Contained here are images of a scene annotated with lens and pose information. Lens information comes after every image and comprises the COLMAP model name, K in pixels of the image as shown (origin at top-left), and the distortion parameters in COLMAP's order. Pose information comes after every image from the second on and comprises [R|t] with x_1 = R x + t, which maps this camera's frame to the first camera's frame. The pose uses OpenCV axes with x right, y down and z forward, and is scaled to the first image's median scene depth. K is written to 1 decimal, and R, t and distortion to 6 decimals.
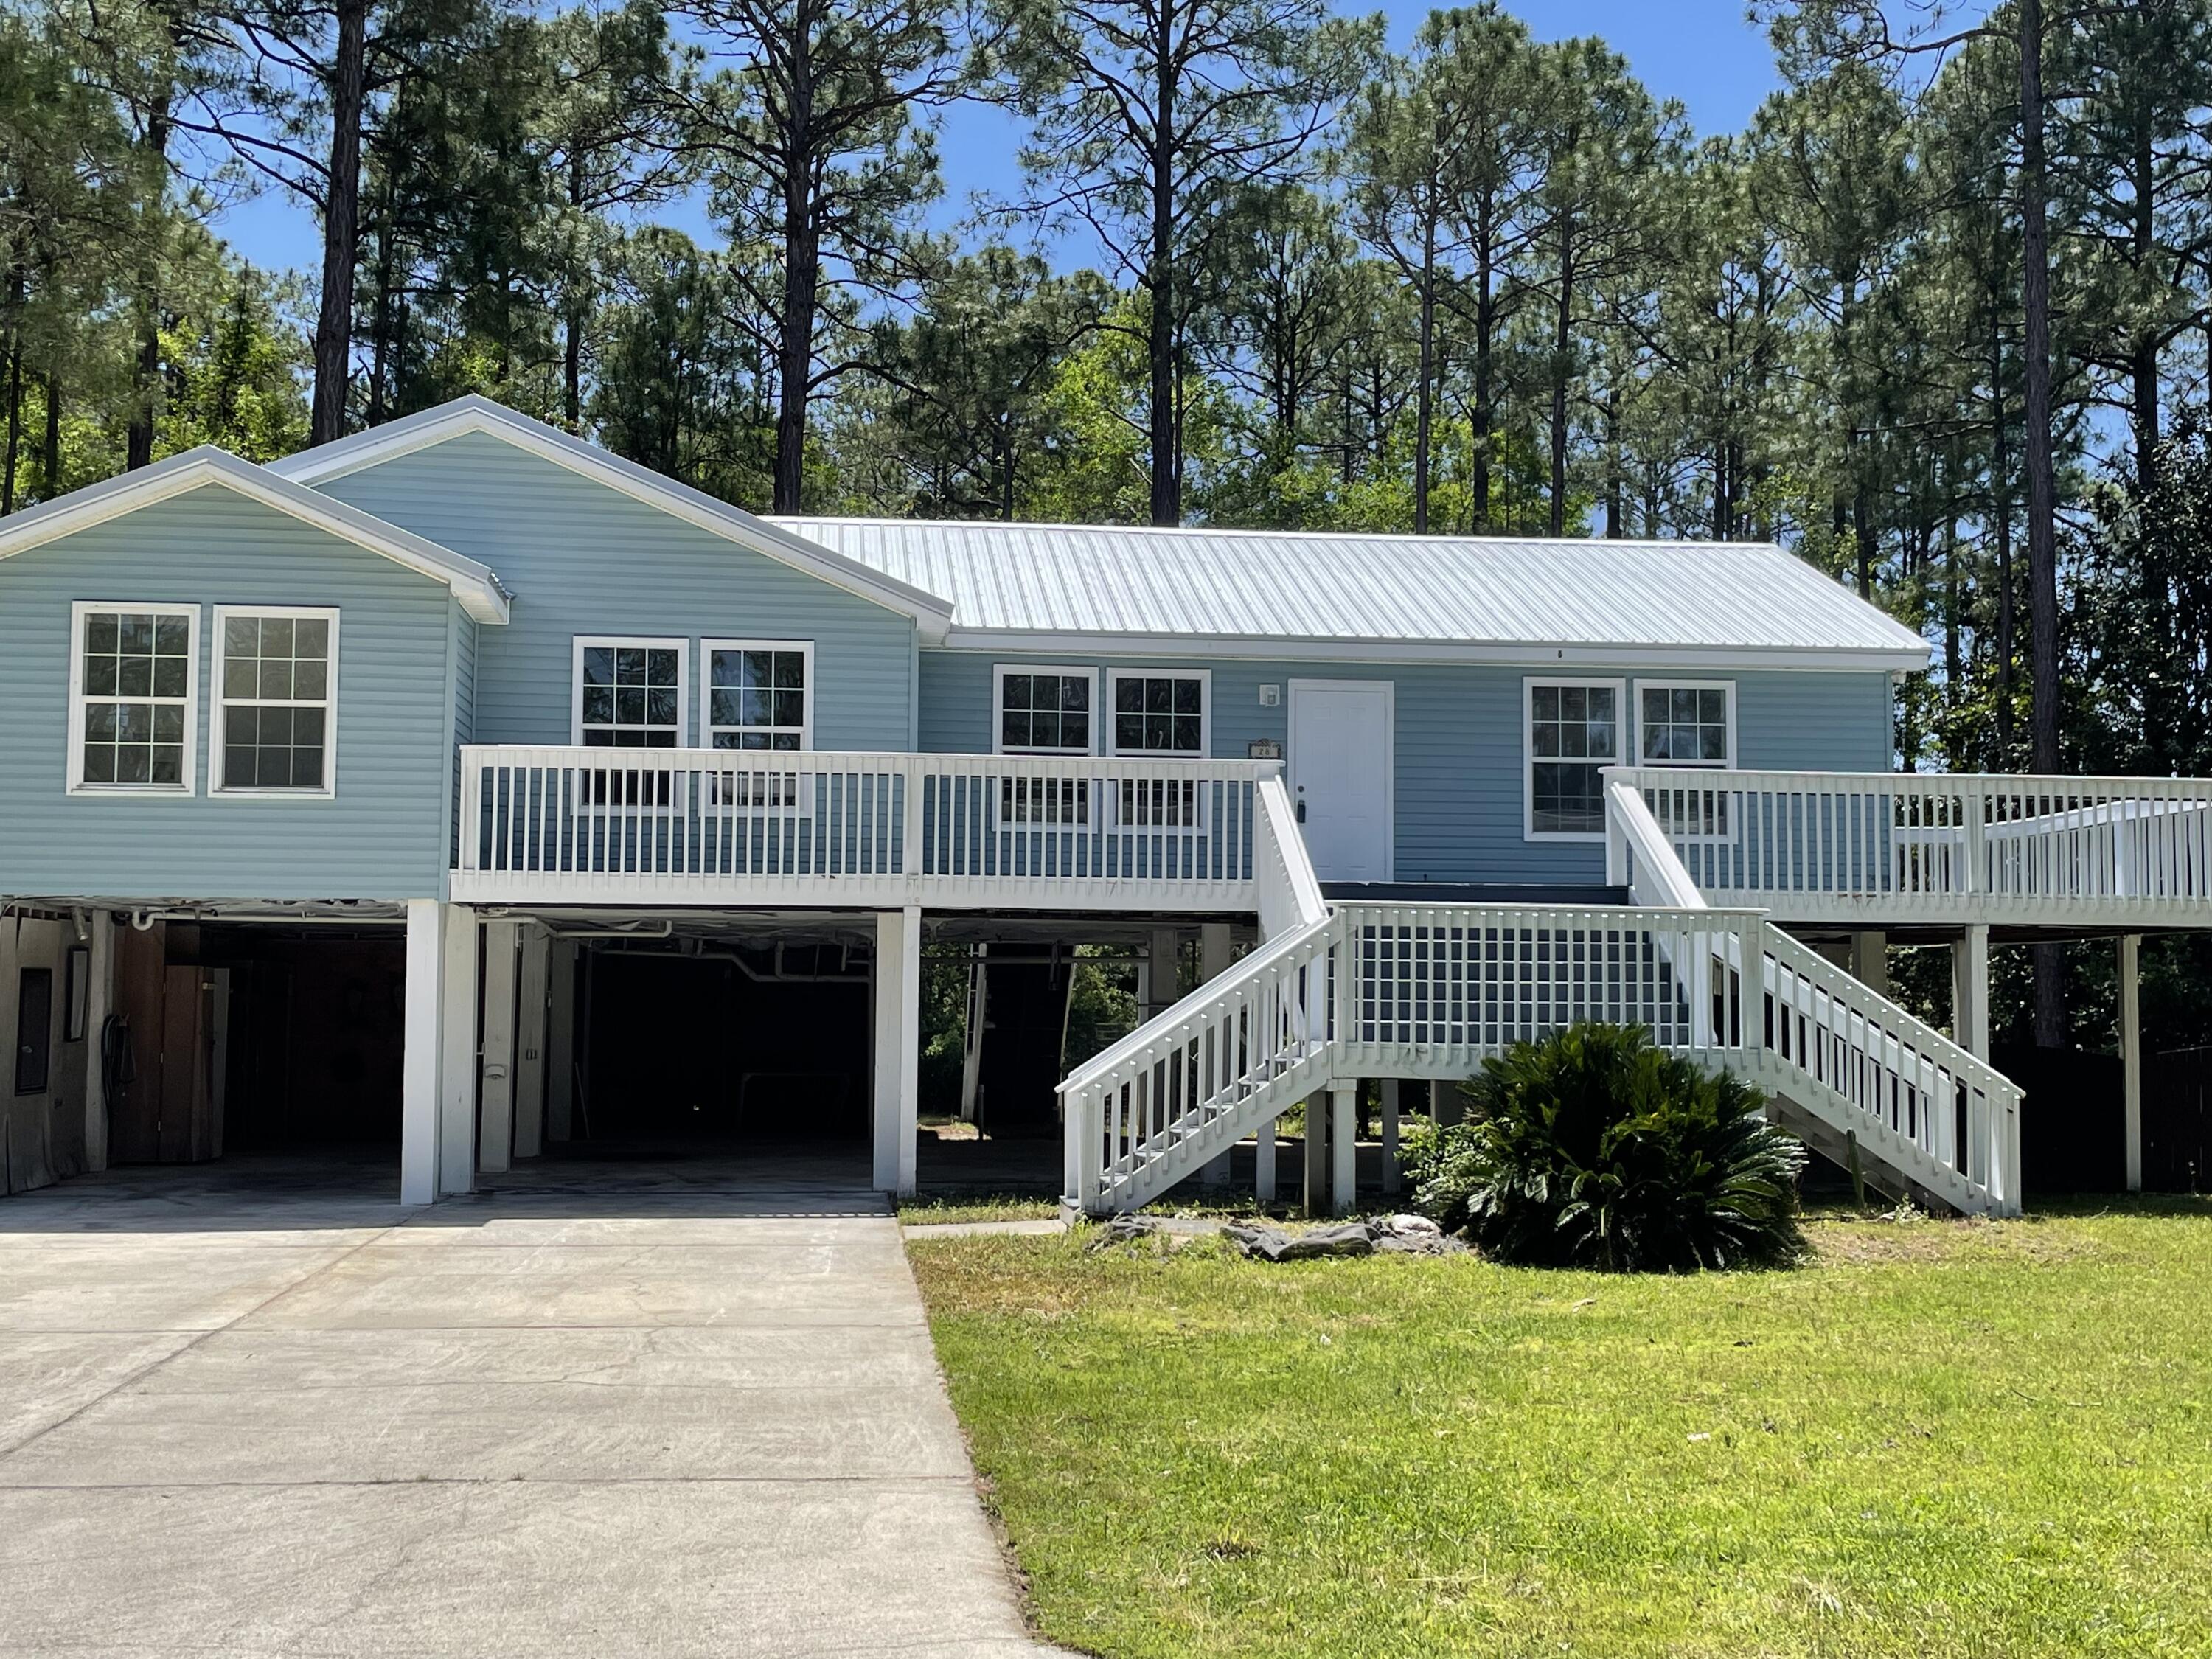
lens RADIAL K [[2580.5, 0, 1111.5], [0, 2580.5, 834.2], [0, 0, 1]] dist [0.046664, 0.000000]
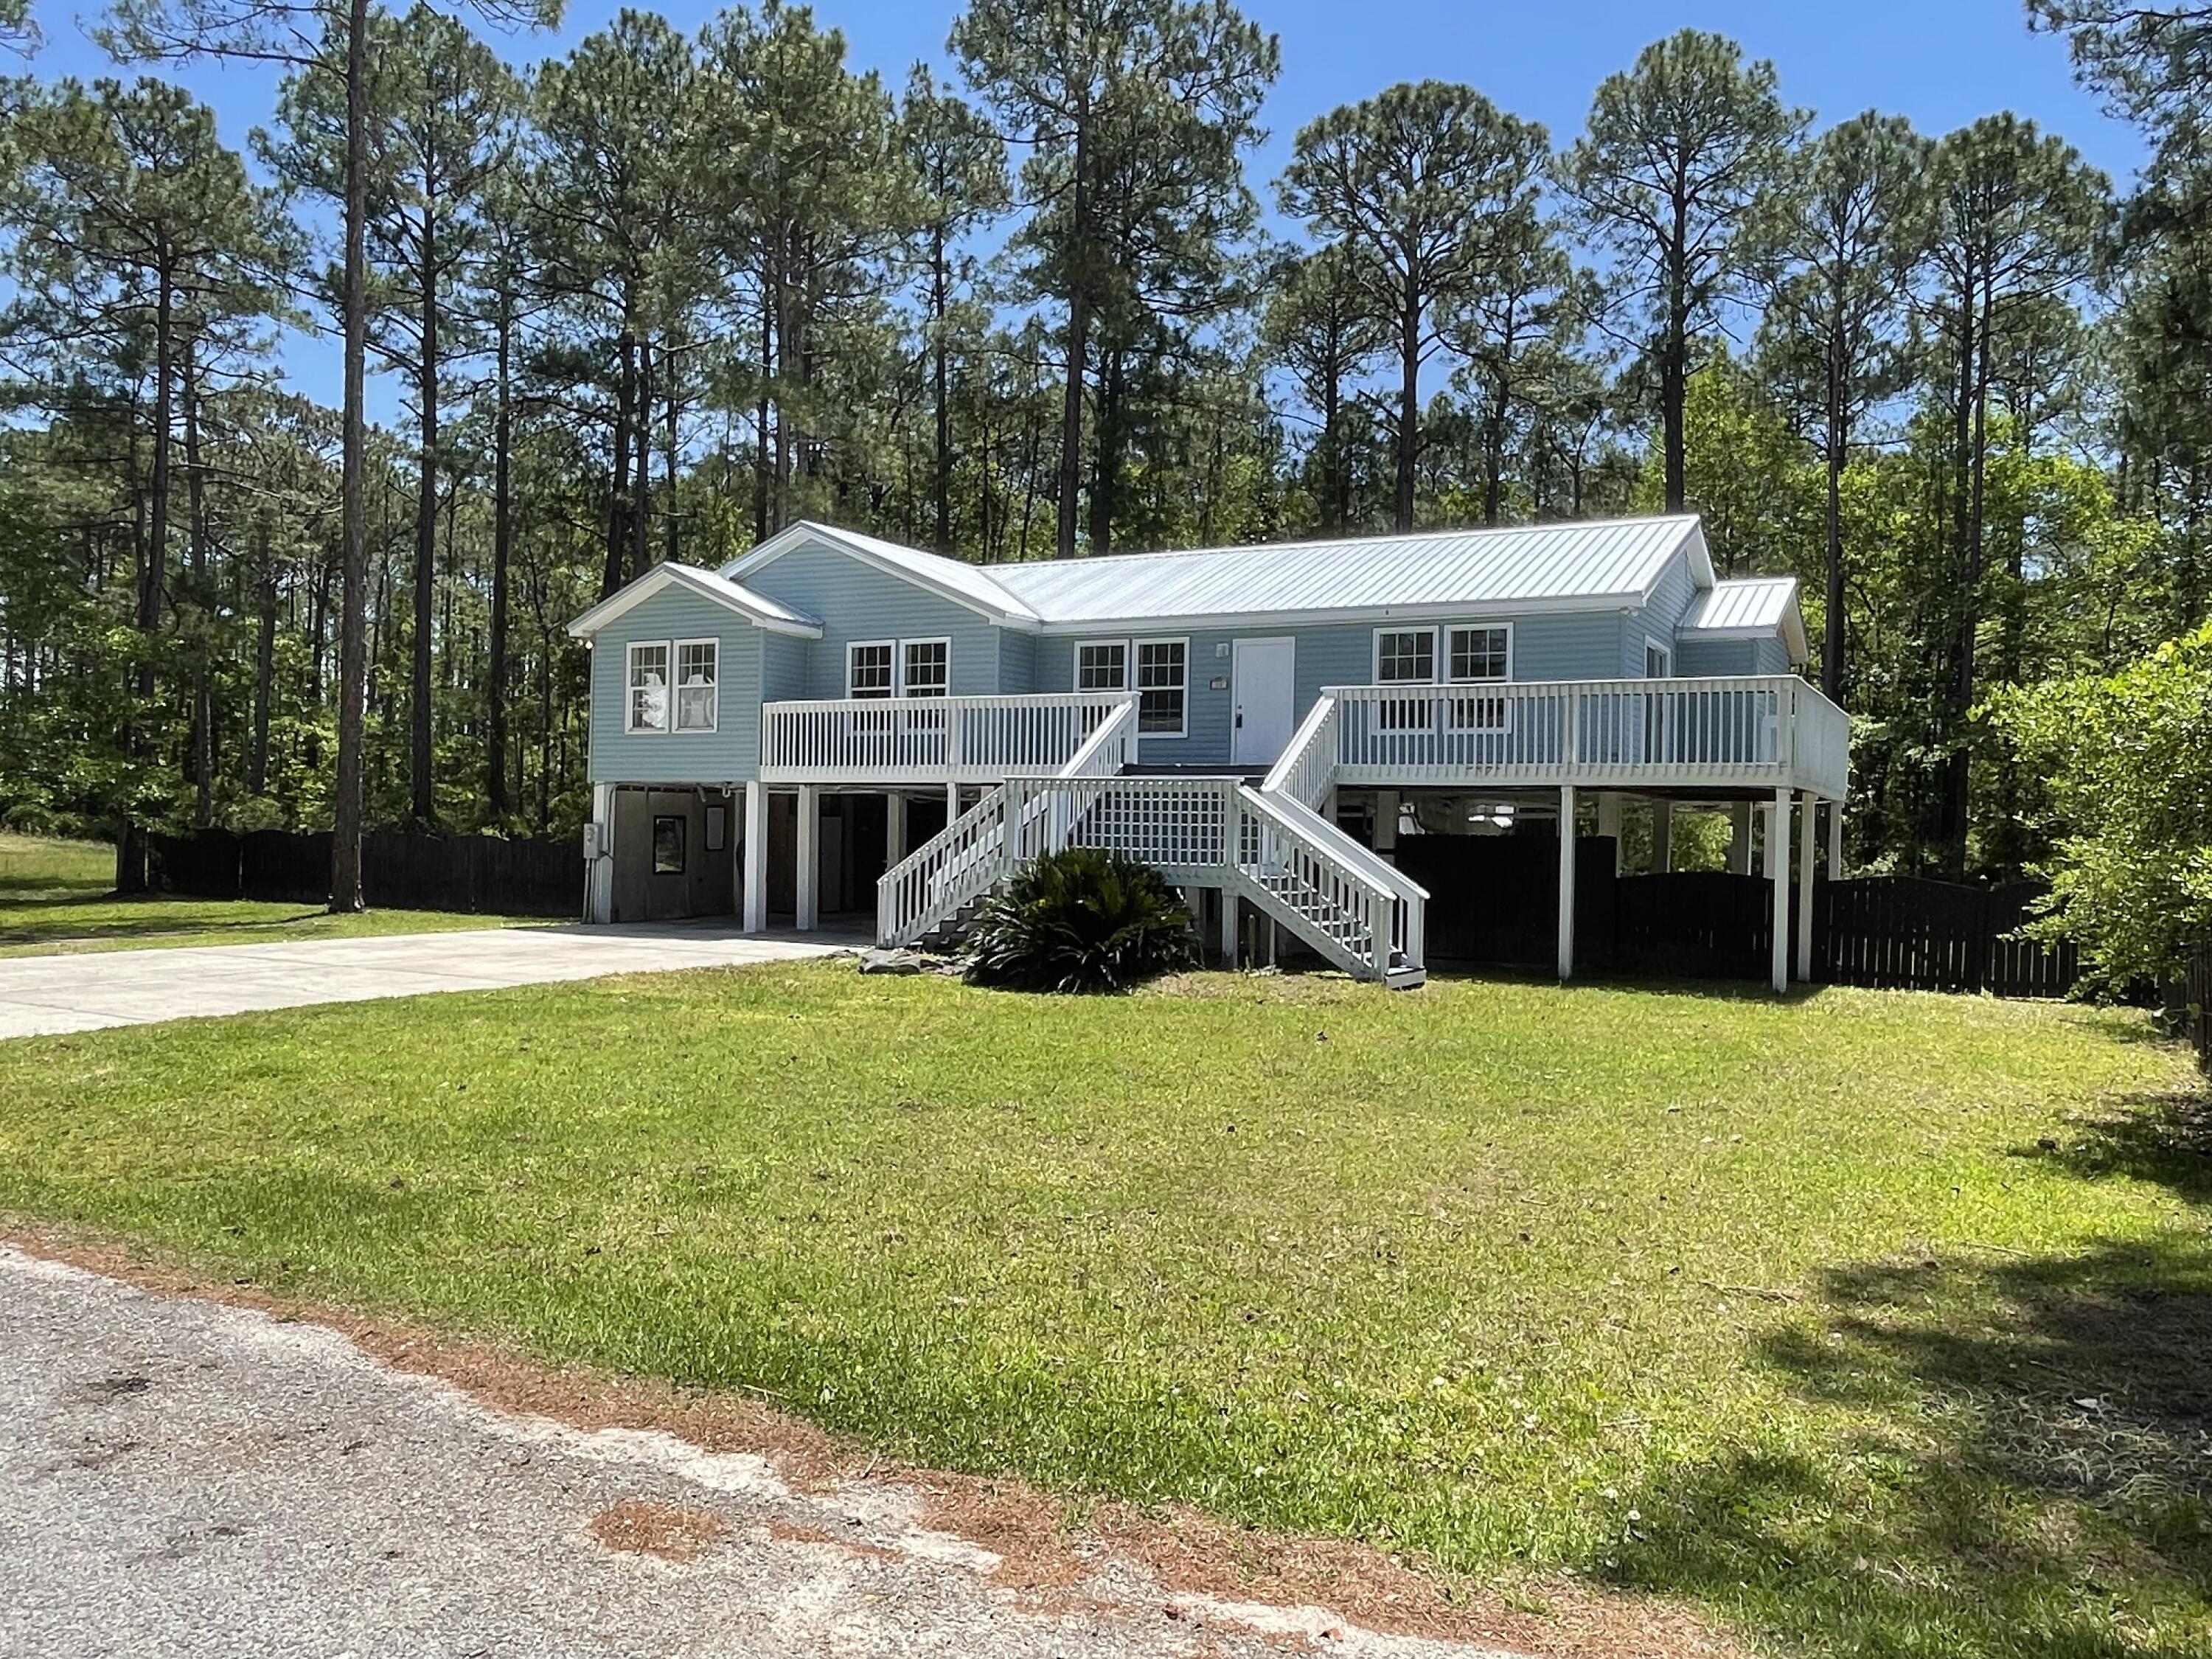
lens RADIAL K [[1702.4, 0, 1108.3], [0, 1702.4, 824.2], [0, 0, 1]] dist [0.083407, -0.100602]
pose [[0.806116, 0.004265, -0.591742, 0.687744], [0.024589, 0.998869, 0.040697, 0.011091], [0.591246, -0.047357, 0.805099, 0.095961]]
